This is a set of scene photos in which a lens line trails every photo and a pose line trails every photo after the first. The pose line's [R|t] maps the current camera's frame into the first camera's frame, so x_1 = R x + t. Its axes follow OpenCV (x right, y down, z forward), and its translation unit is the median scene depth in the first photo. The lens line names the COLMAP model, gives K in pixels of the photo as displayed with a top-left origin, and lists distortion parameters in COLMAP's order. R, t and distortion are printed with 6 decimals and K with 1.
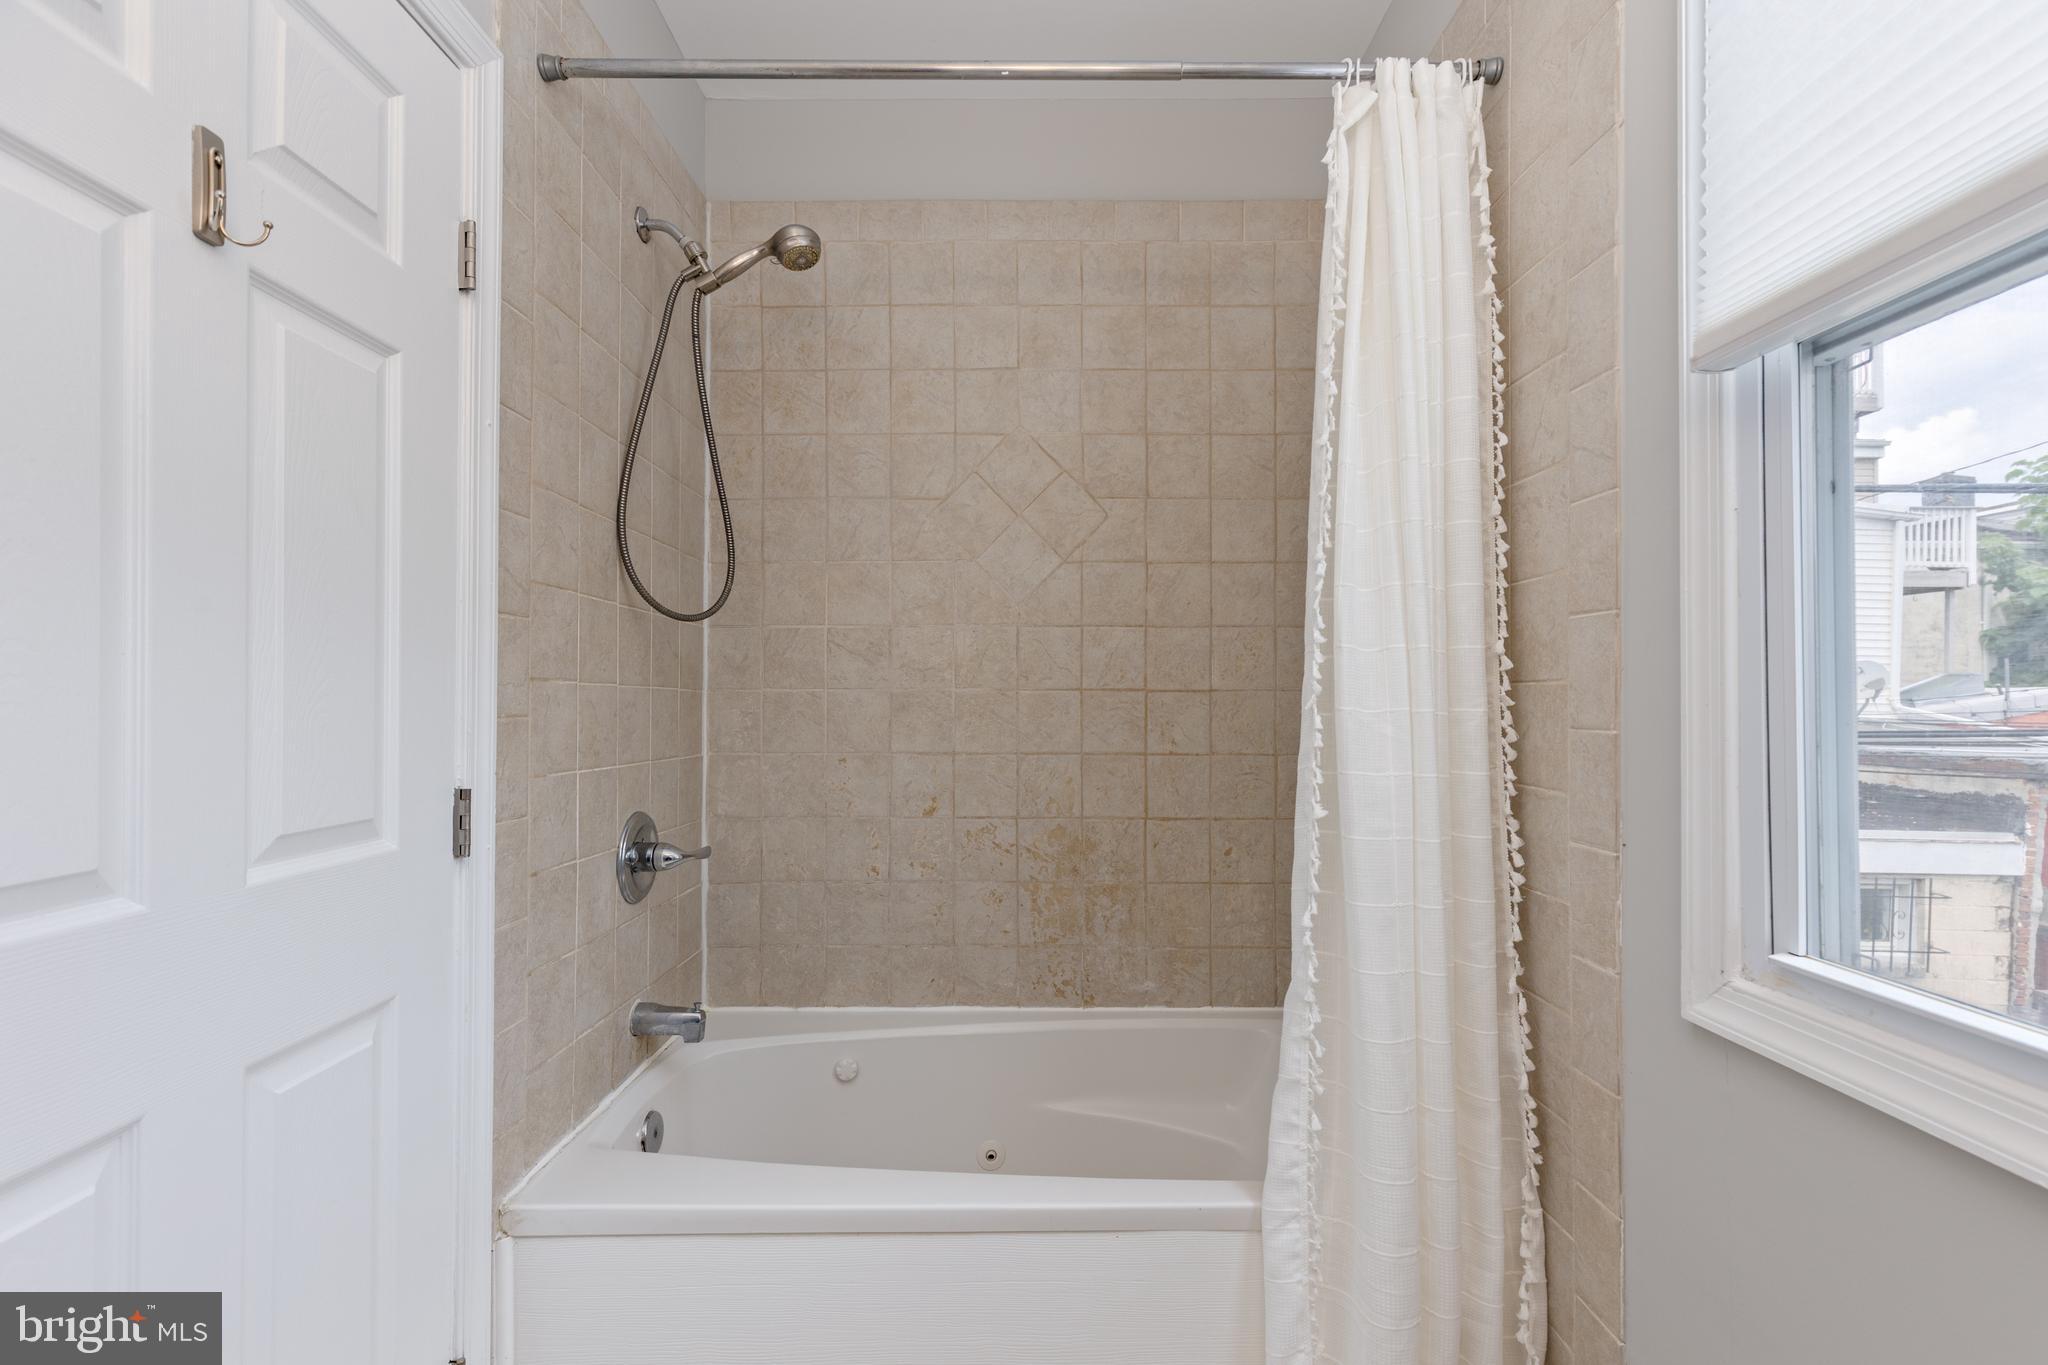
lens RADIAL K [[920.4, 0, 1027.4], [0, 920.4, 691.9], [0, 0, 1]] dist [0.011464, -0.003556]
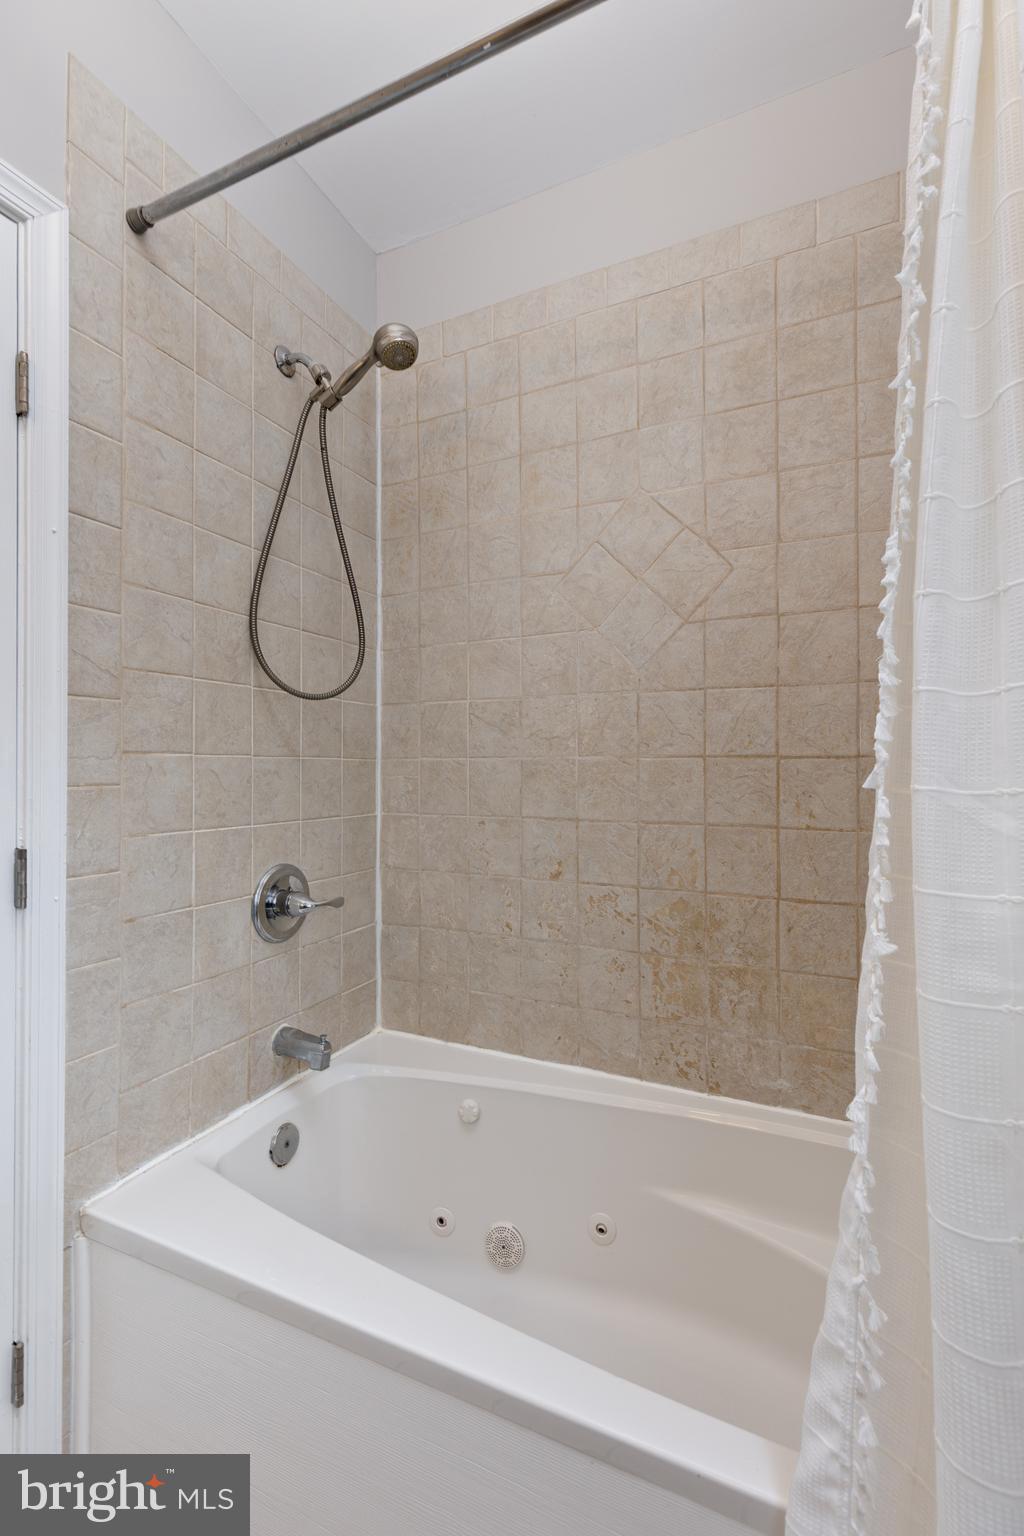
lens RADIAL K [[690.3, 0, 507.0], [0, 690.3, 760.3], [0, 0, 1]] dist [0.011464, -0.003556]
pose [[0.905857, -0.004776, -0.423556, 0.175450], [0.007133, 0.999967, 0.003979, -0.002726], [0.423523, -0.006625, 0.905861, 0.274255]]
